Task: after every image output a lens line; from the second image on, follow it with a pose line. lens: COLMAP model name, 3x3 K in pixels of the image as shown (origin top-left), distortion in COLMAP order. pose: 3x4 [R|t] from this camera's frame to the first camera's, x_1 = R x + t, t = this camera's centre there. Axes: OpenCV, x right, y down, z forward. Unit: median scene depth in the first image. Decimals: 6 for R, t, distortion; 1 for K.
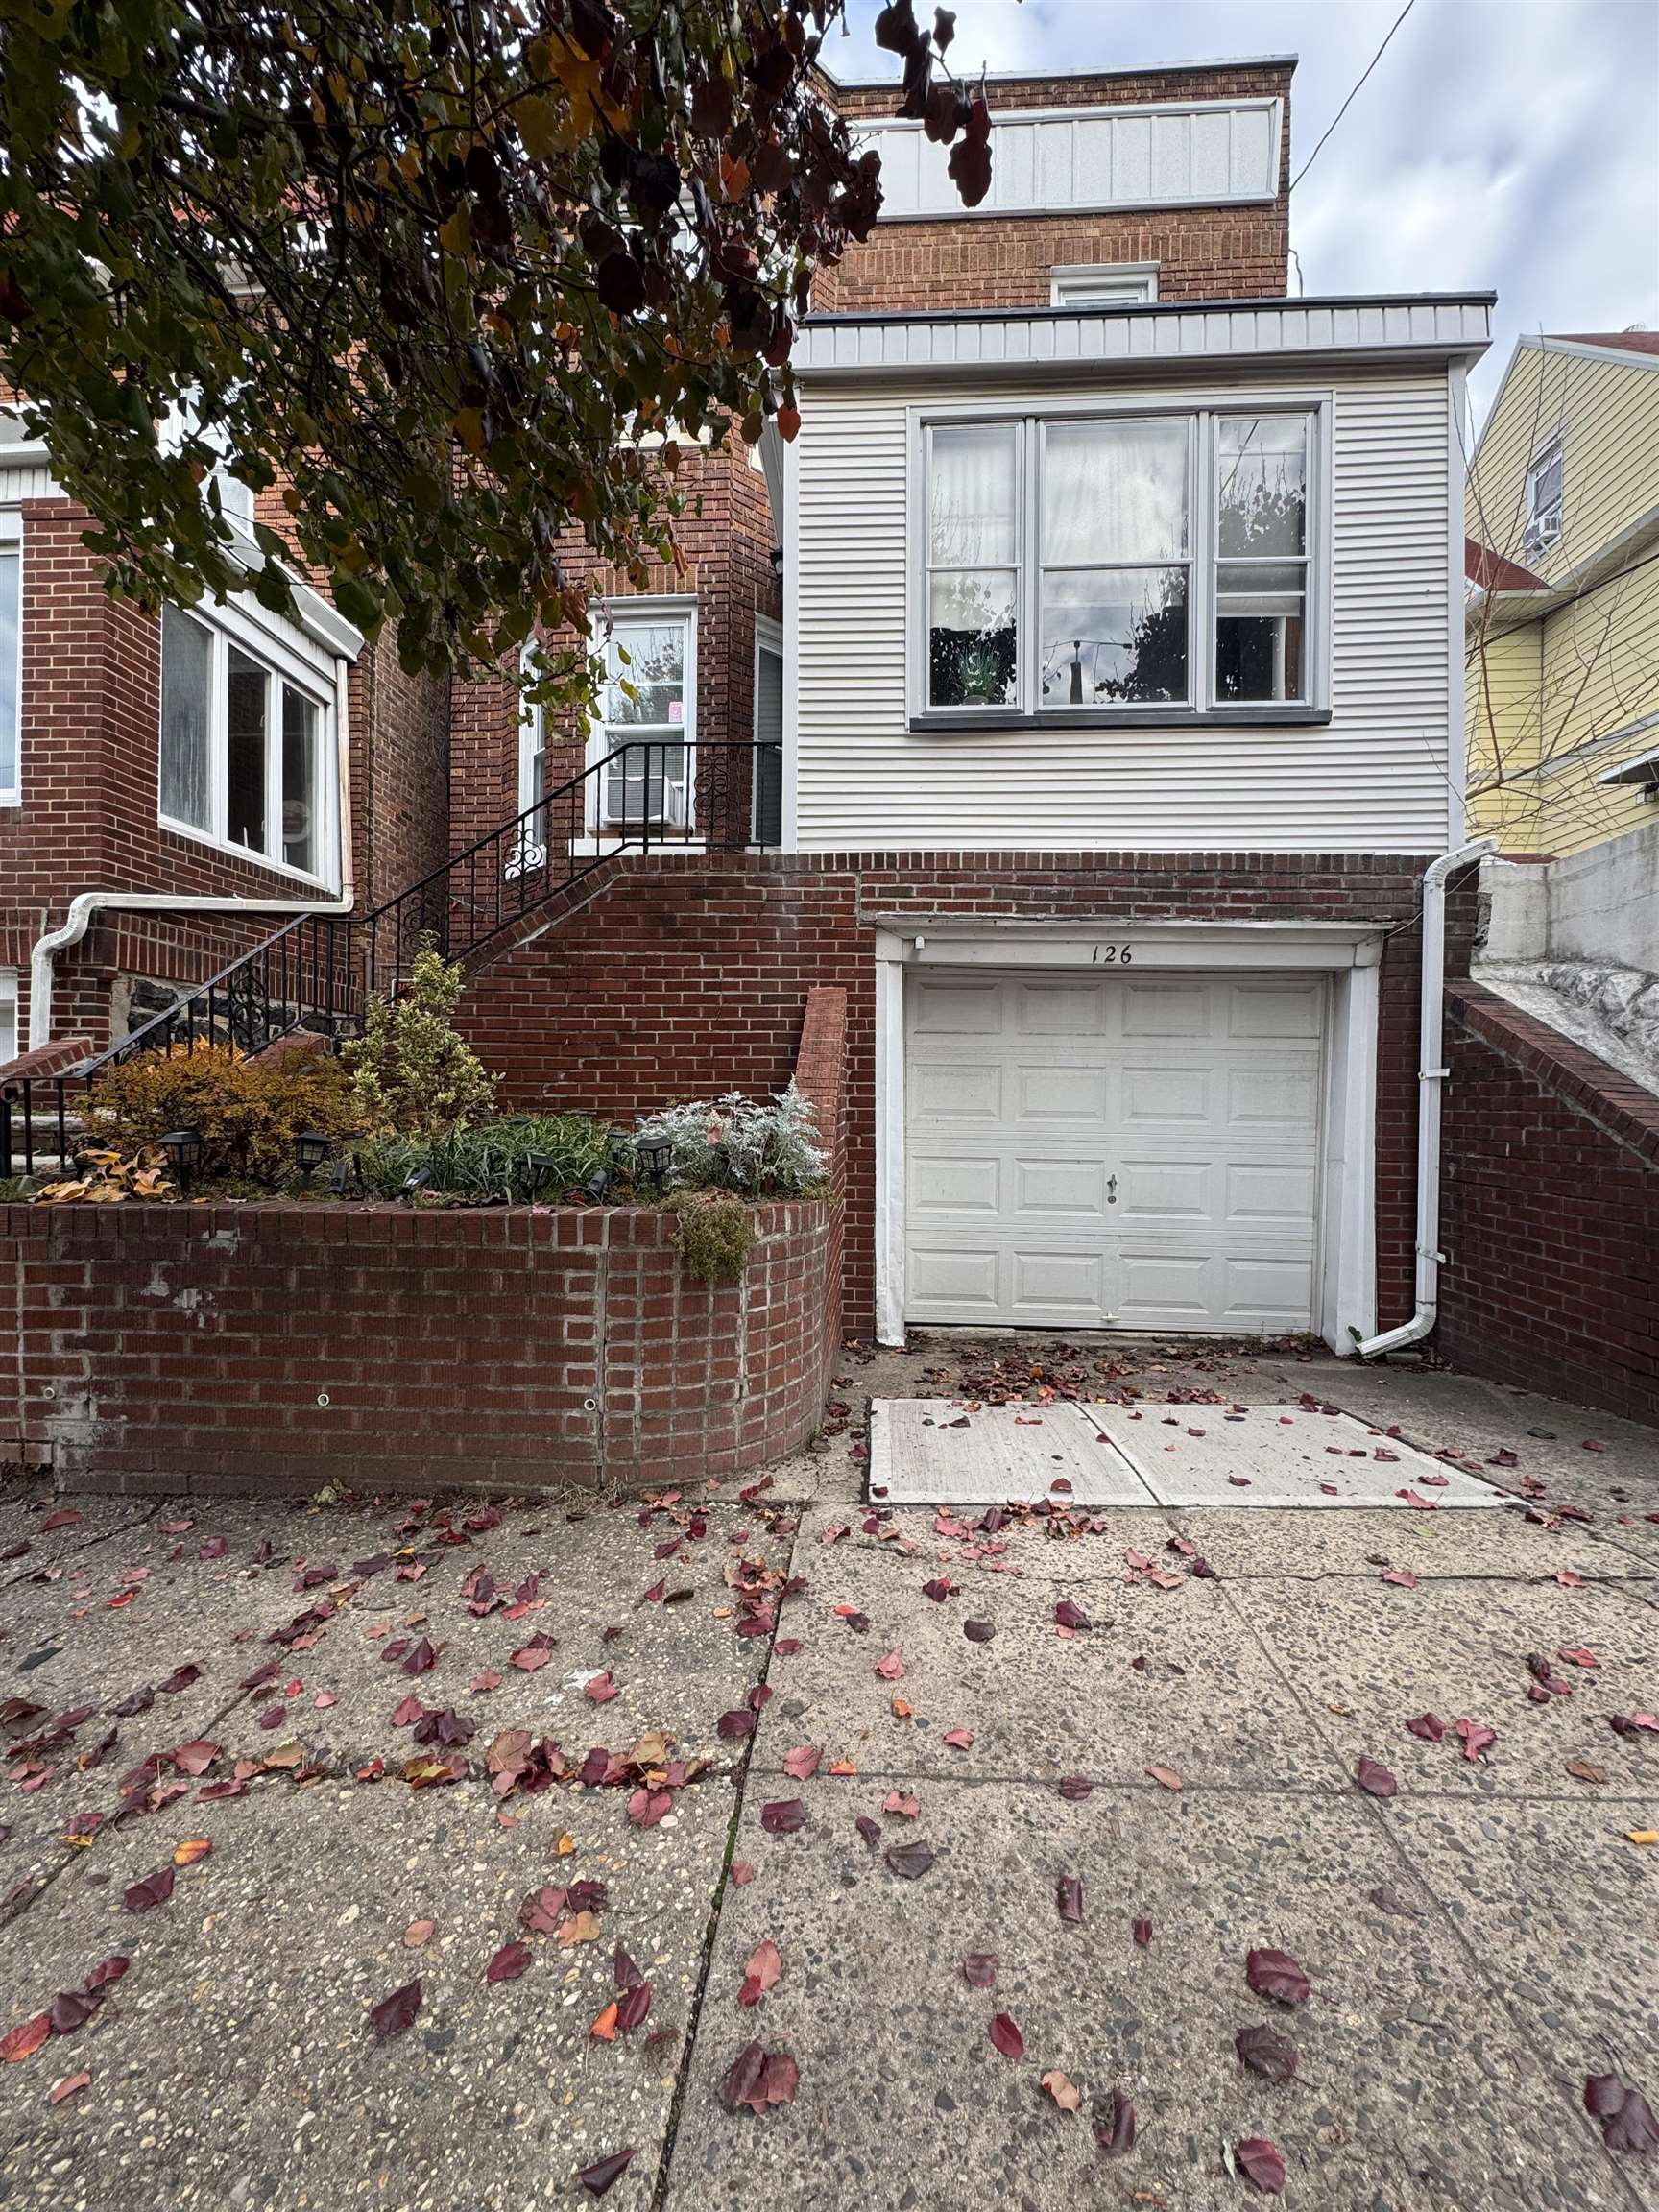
lens RADIAL K [[887.2, 0, 826.7], [0, 887.2, 1107.7], [0, 0, 1]] dist [-0.003307, 0.000388]
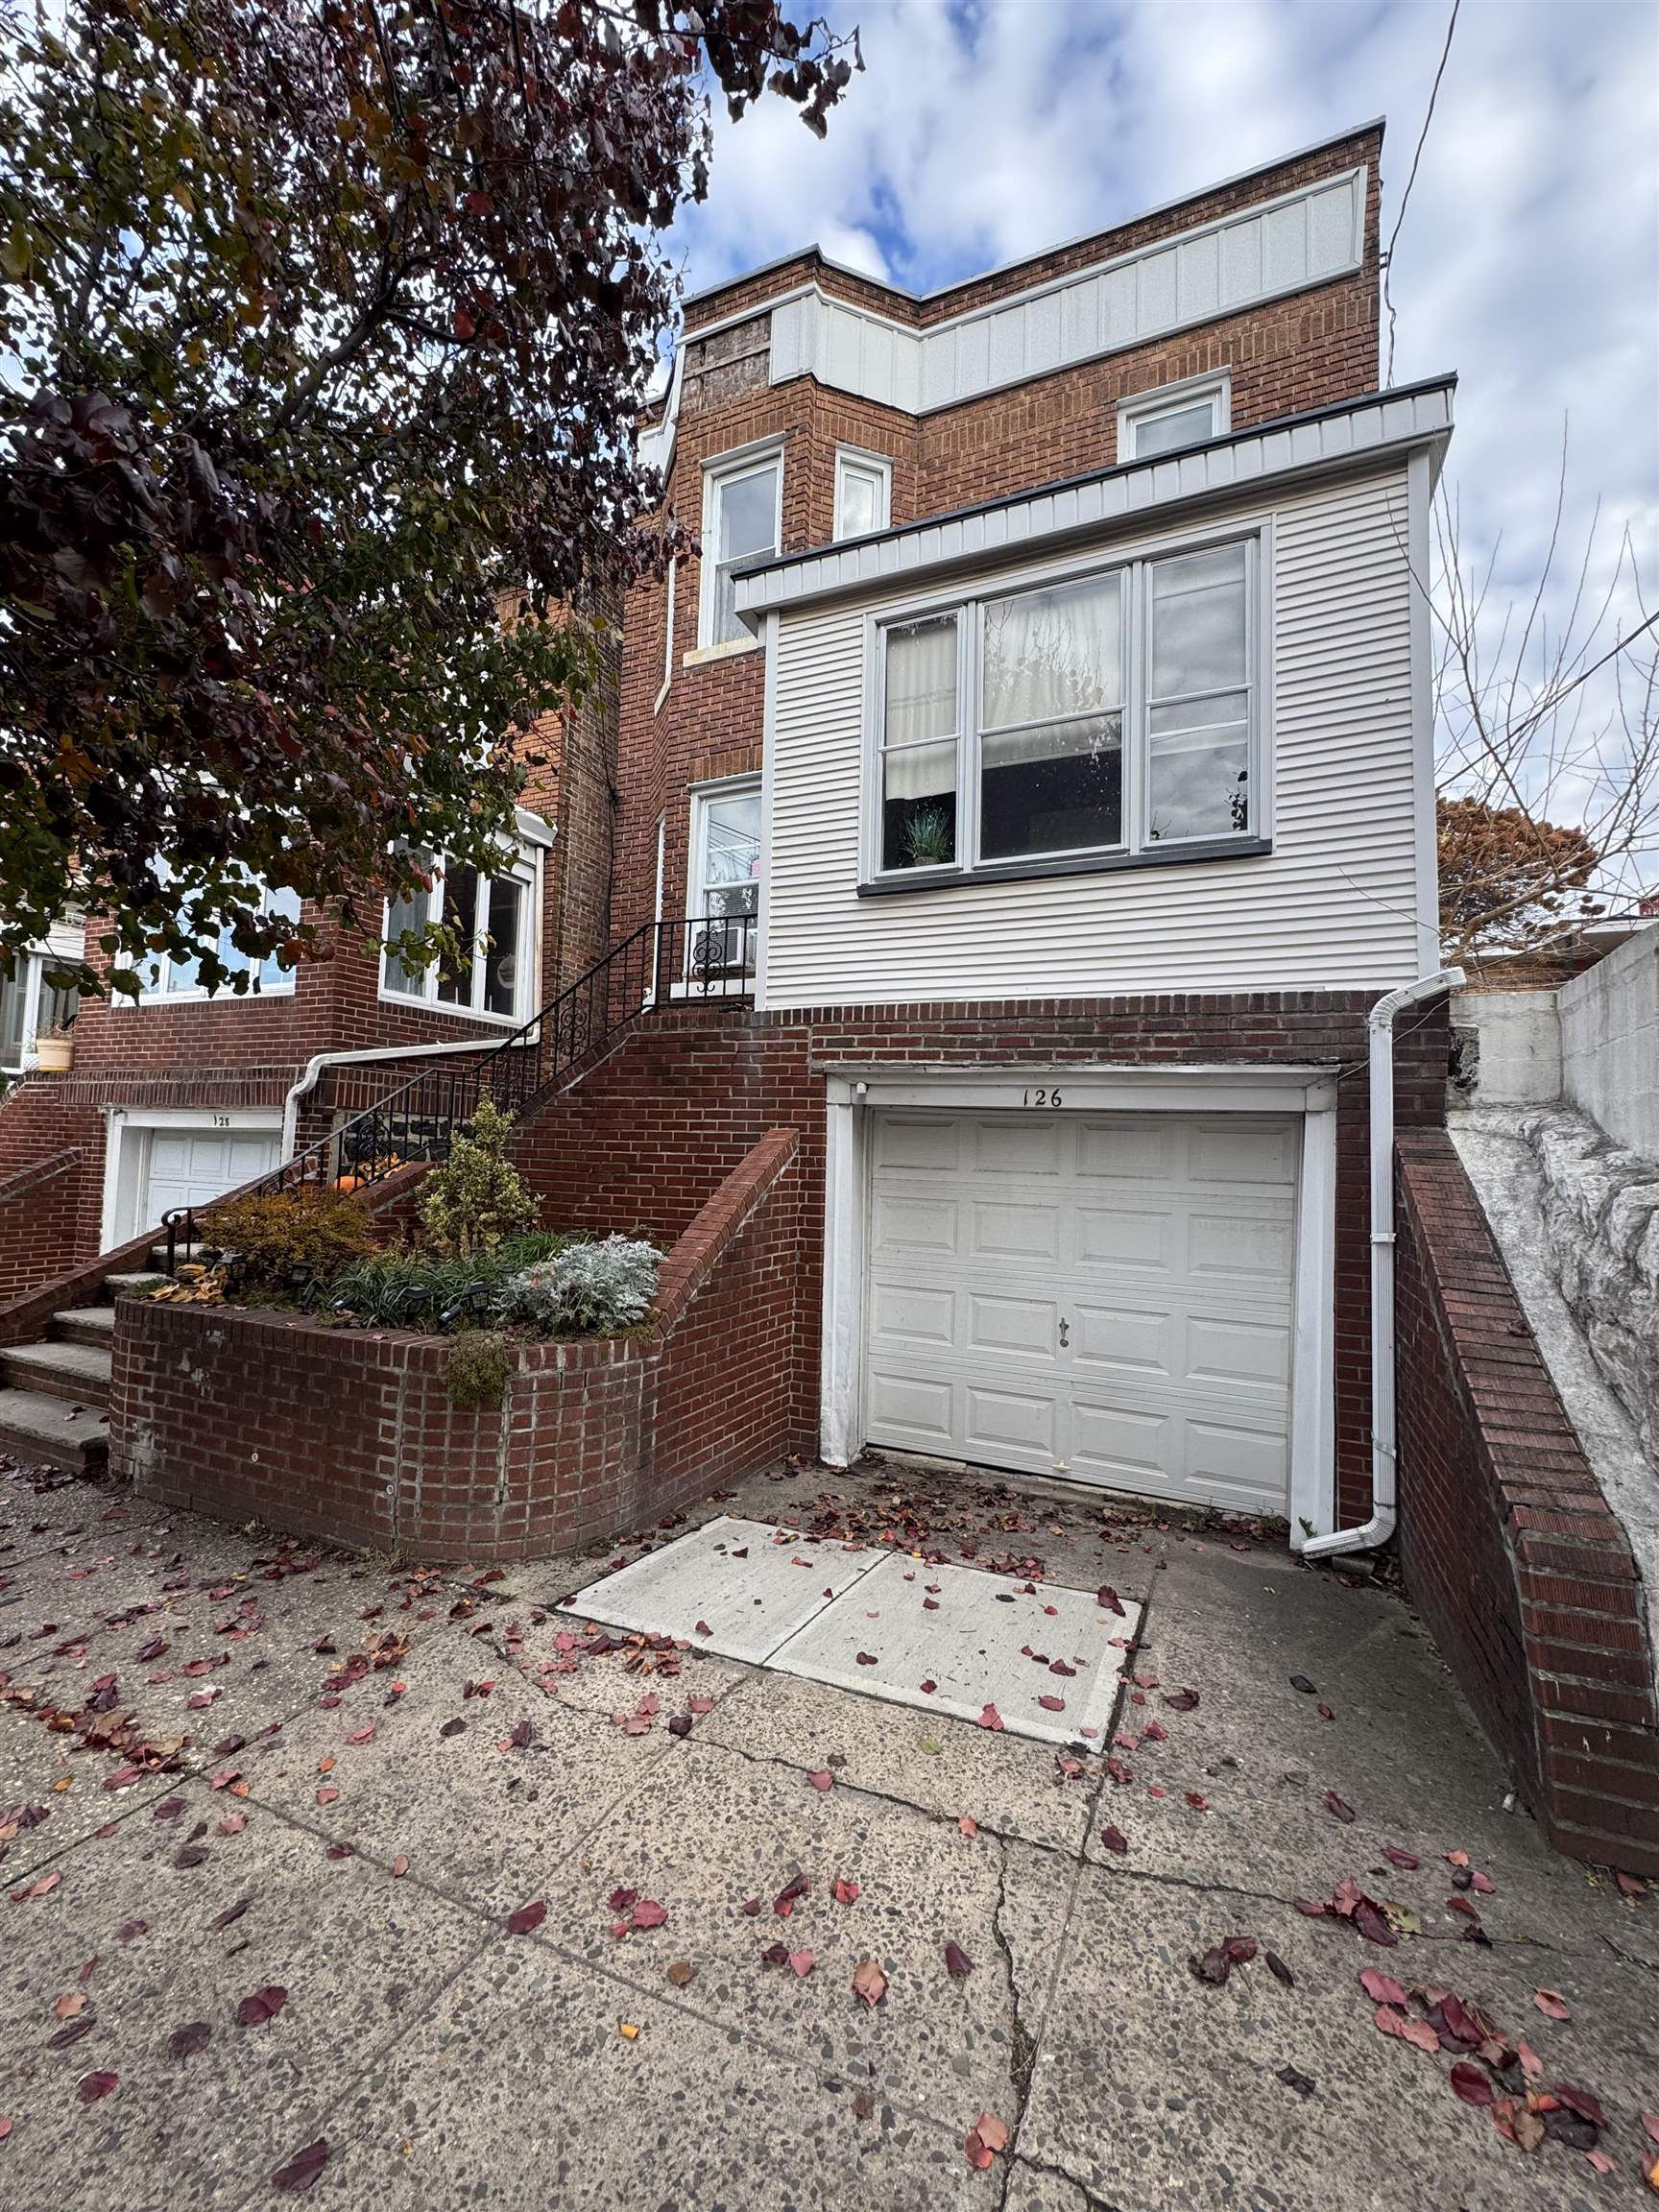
lens RADIAL K [[887.2, 0, 827.8], [0, 887.2, 1104.5], [0, 0, 1]] dist [-0.003307, 0.000388]
pose [[0.933286, -0.002574, -0.359124, 0.469012], [-0.023096, 0.997474, -0.067171, -0.094932], [0.358390, 0.070984, 0.930870, -0.023200]]
